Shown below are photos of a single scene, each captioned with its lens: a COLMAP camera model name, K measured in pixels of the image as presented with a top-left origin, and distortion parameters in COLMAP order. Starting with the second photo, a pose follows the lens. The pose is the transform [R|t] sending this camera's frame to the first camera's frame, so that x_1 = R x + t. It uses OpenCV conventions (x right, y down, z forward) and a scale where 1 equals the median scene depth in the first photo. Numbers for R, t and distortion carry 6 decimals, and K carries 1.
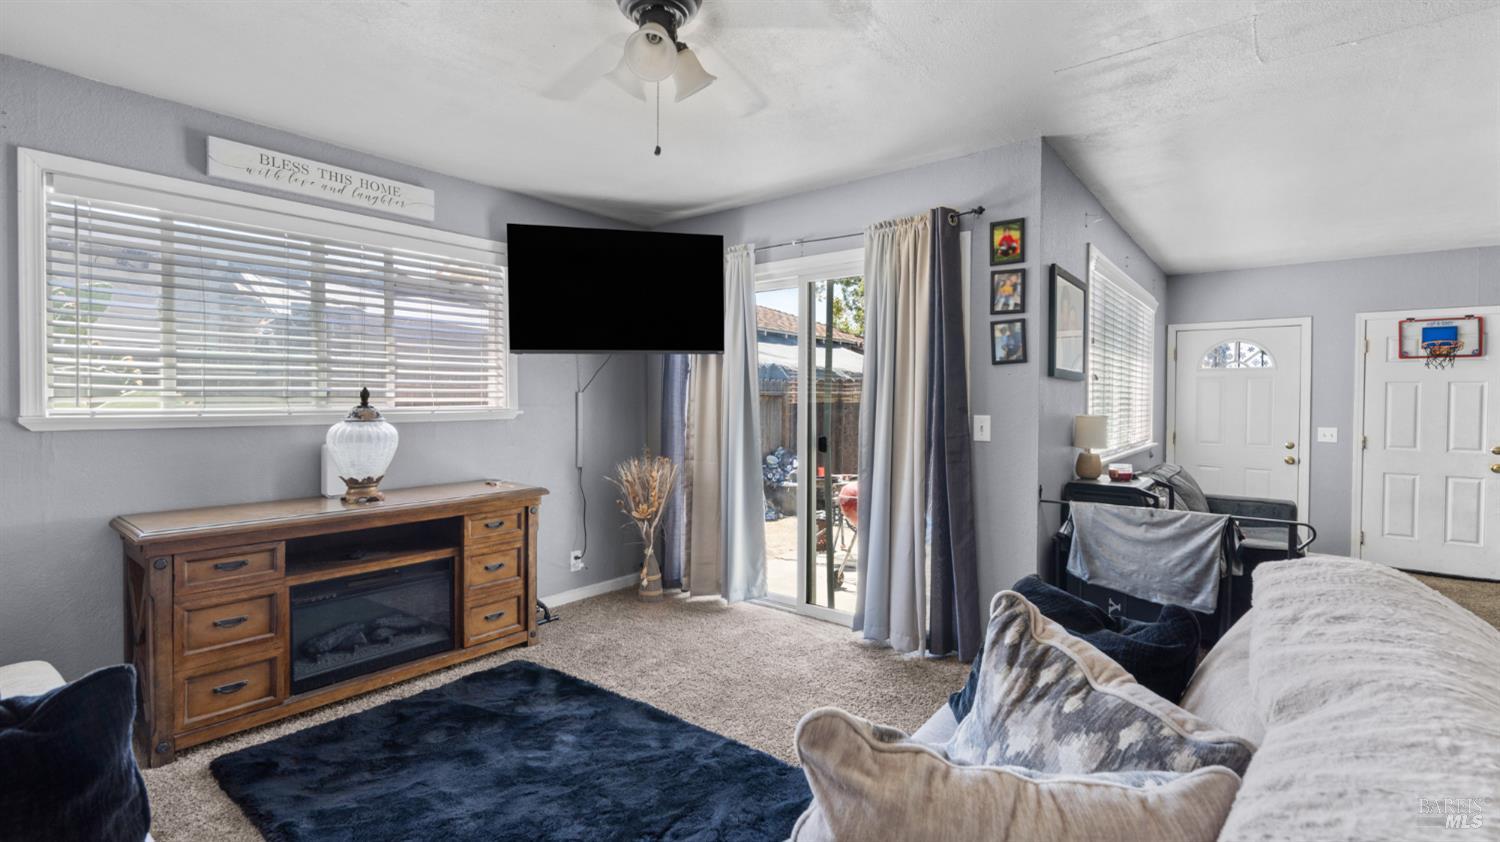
lens RADIAL K [[679.1, 0, 753.4], [0, 679.1, 408.8], [0, 0, 1]] dist [-0.008821, 0.005702]
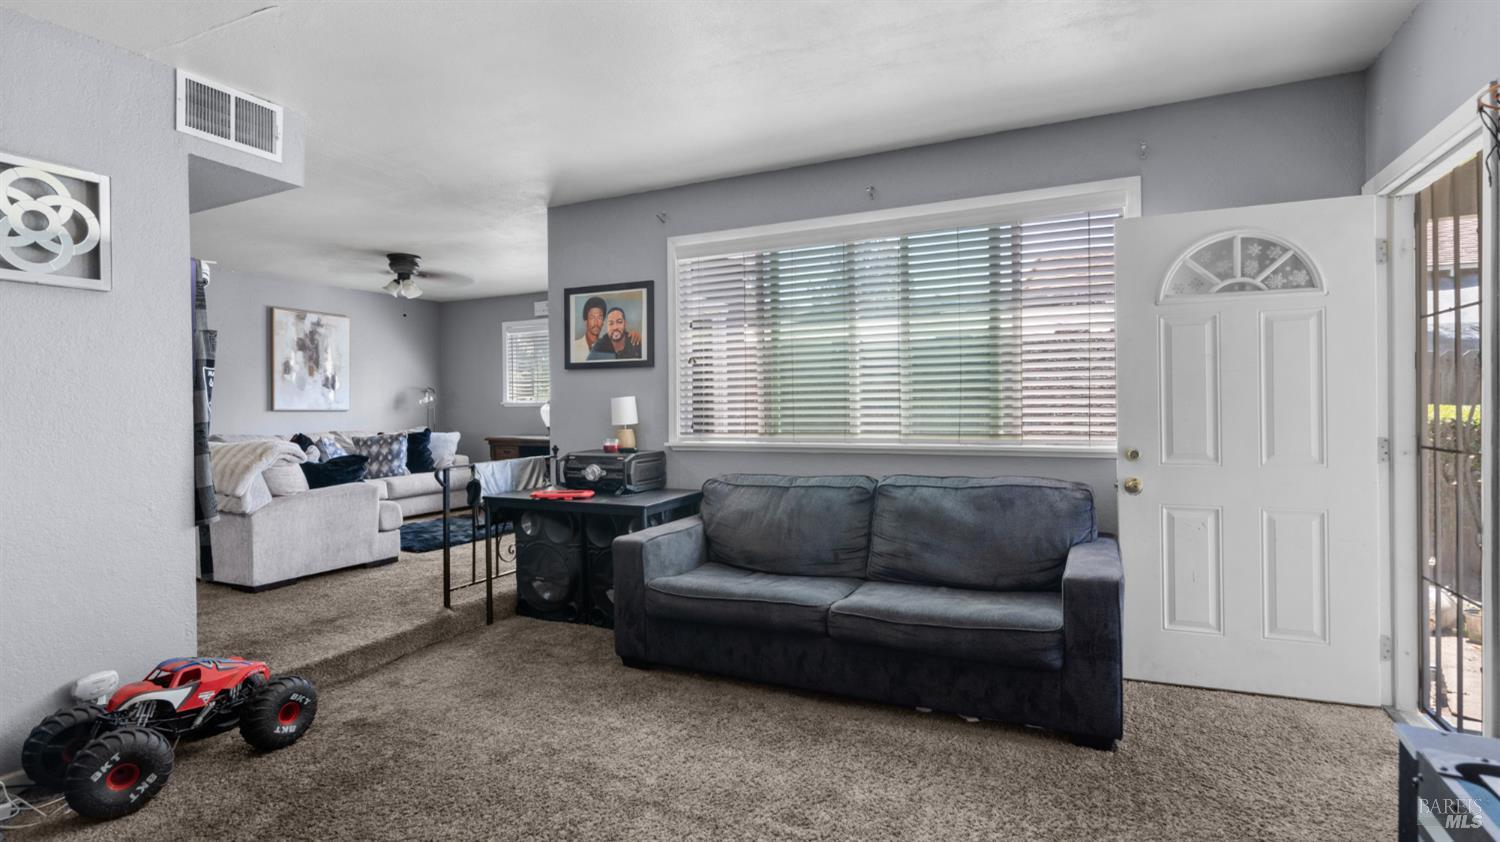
lens RADIAL K [[726.0, 0, 753.6], [0, 726.0, 407.9], [0, 0, 1]] dist [0.000162, -0.000196]
pose [[0.204493, 0.002664, -0.978864, 2.040099], [0.000255, 0.999996, 0.002774, 0.023224], [0.978868, -0.000817, 0.204492, 1.115593]]
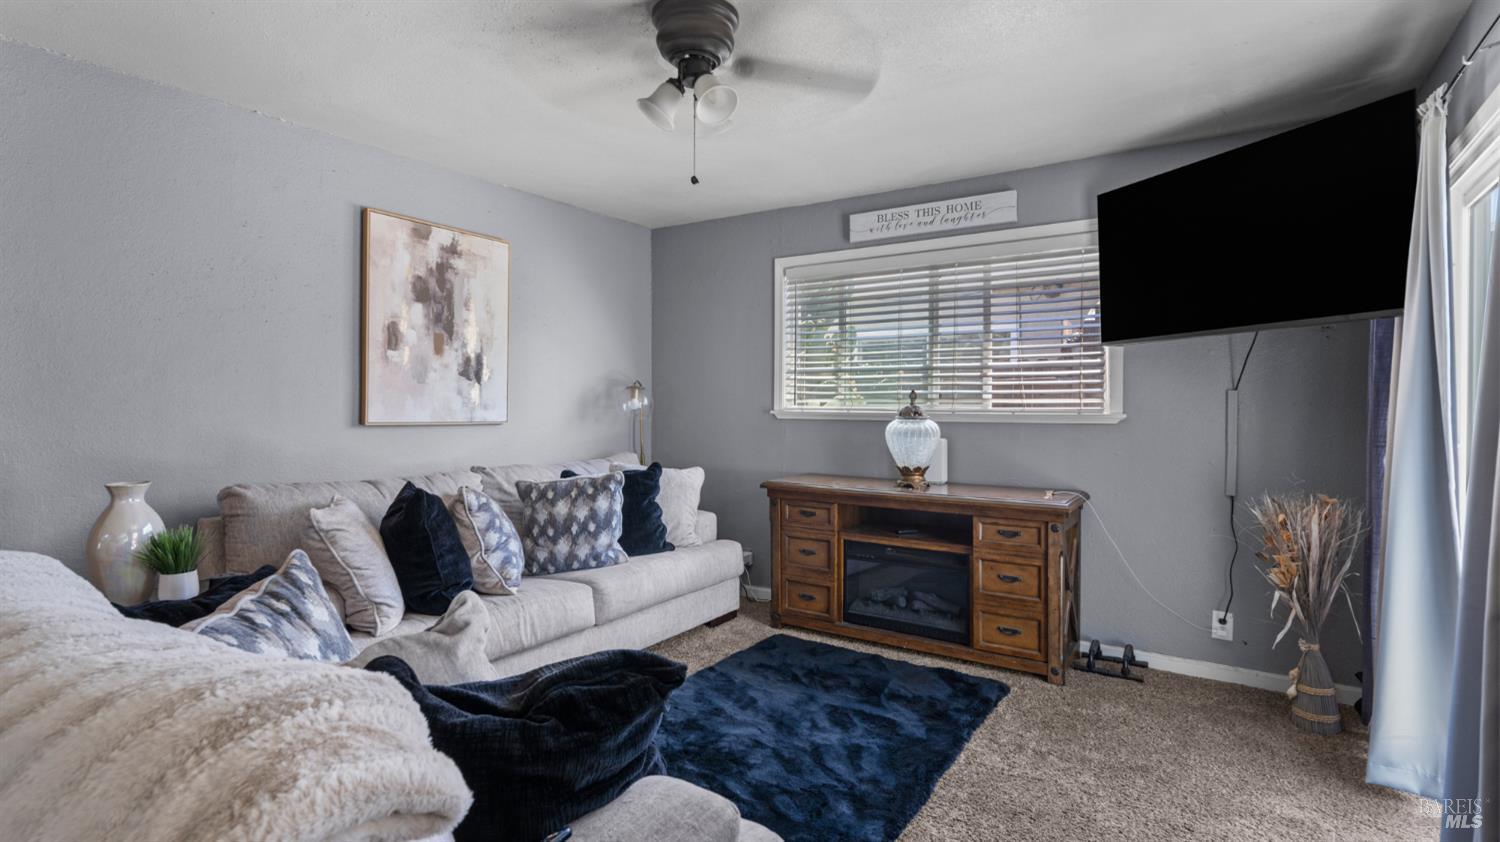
lens RADIAL K [[752.8, 0, 755.2], [0, 752.8, 408.3], [0, 0, 1]] dist [0.002374, 0.000409]
pose [[0.076406, 0.007575, -0.997048, 0.671538], [-0.015817, 0.999855, 0.006384, -0.003668], [0.996951, 0.015282, 0.076515, 0.602898]]
